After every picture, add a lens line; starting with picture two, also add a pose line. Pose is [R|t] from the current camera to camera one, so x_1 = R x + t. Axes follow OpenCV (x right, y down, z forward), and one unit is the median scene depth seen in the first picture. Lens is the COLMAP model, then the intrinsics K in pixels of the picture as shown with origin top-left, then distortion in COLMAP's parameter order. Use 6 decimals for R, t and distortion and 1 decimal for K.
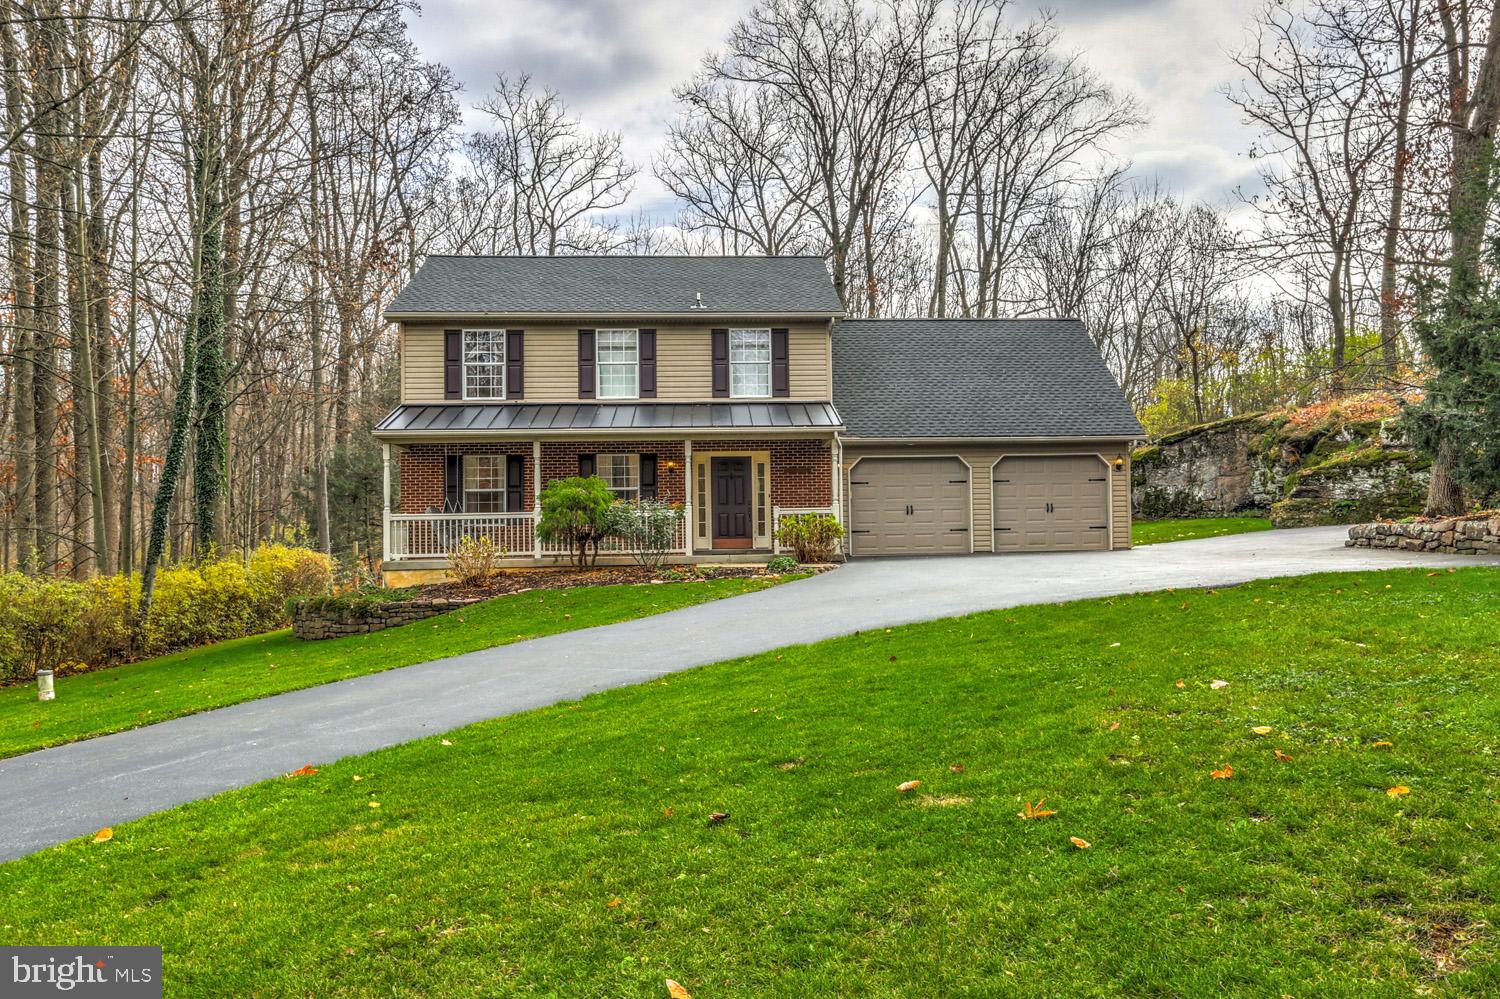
lens RADIAL K [[1212.7, 0, 888.1], [0, 1212.7, 488.7], [0, 0, 1]] dist [0.031021, 0.002664]
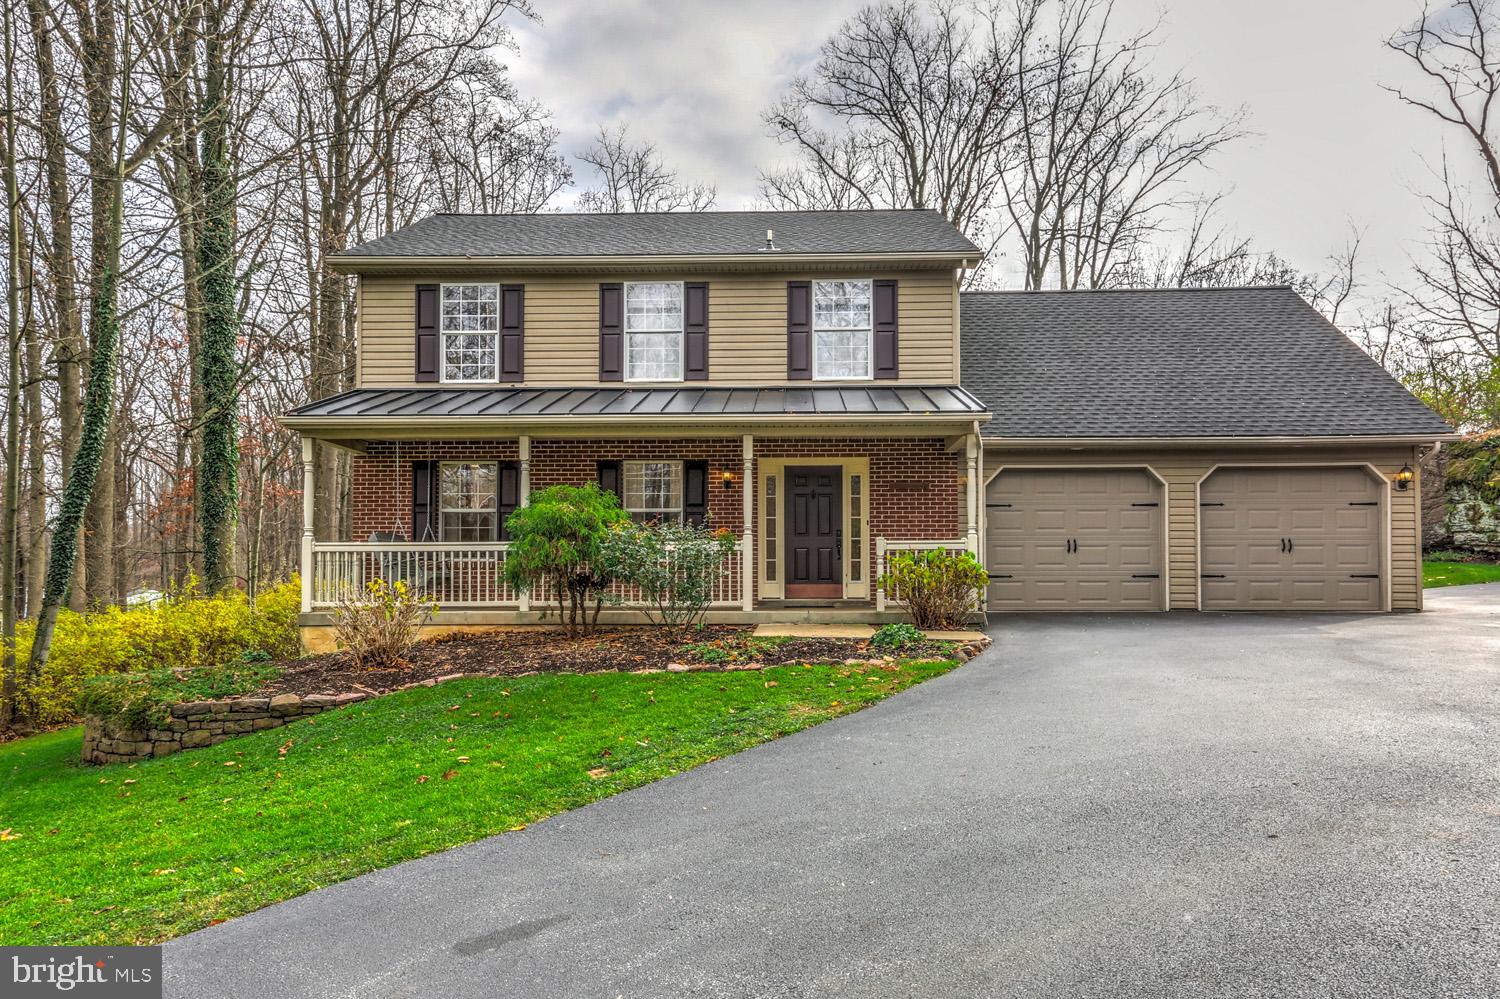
lens RADIAL K [[1011.8, 0, 808.8], [0, 1011.8, 536.9], [0, 0, 1]] dist [0.050151, 0.004884]
pose [[0.990665, 0.010852, -0.135885, -0.053704], [-0.009675, 0.999910, 0.009315, 0.009116], [0.135974, -0.007914, 0.990681, 0.433529]]
